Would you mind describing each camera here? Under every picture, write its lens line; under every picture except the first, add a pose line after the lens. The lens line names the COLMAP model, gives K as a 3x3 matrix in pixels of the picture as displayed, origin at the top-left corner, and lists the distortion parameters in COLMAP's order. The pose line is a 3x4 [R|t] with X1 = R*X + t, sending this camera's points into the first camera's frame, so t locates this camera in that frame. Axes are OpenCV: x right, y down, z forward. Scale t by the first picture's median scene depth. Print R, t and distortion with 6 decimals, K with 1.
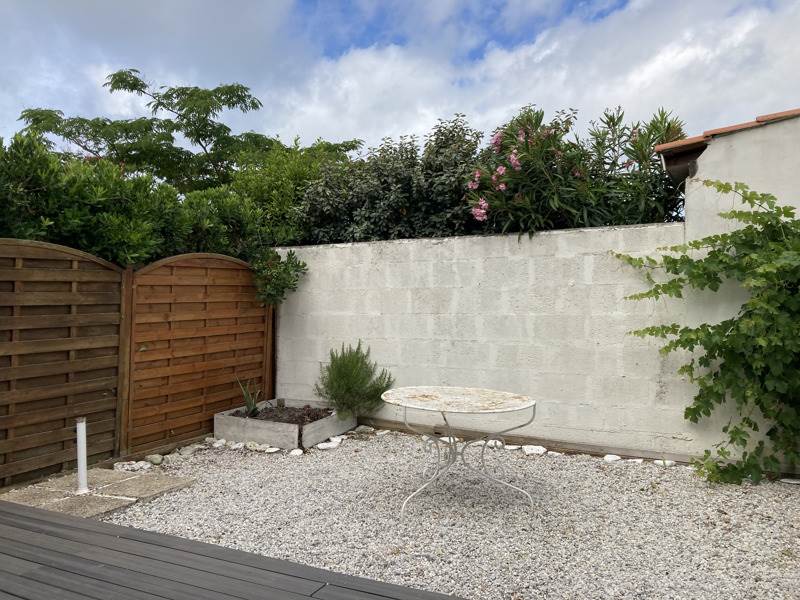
lens RADIAL K [[665.0, 0, 396.6], [0, 665.0, 292.7], [0, 0, 1]] dist [0.035406, 0.003954]
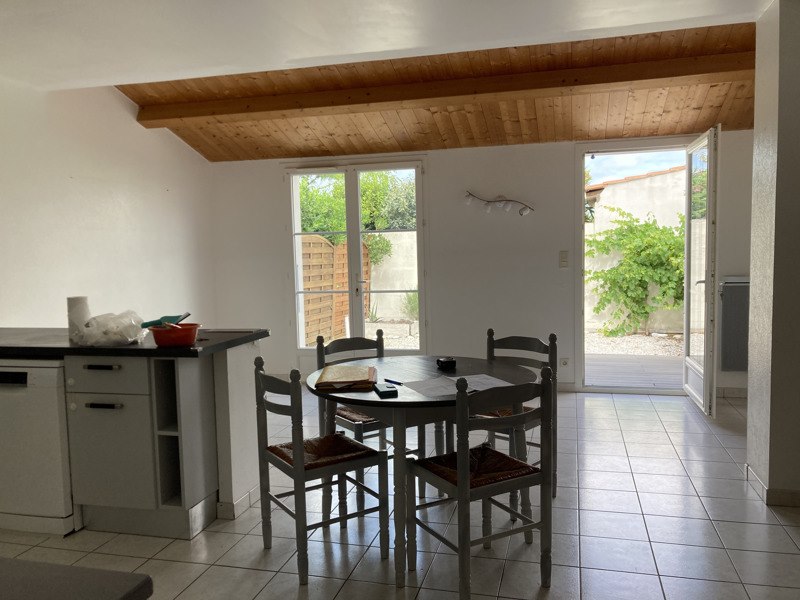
lens RADIAL K [[665.0, 0, 399.3], [0, 665.0, 305.8], [0, 0, 1]] dist [0.035406, 0.003954]
pose [[0.979511, -0.032029, 0.198827, -0.678786], [0.015392, 0.996291, 0.084664, -0.032601], [-0.200802, -0.079869, 0.976371, -1.091581]]
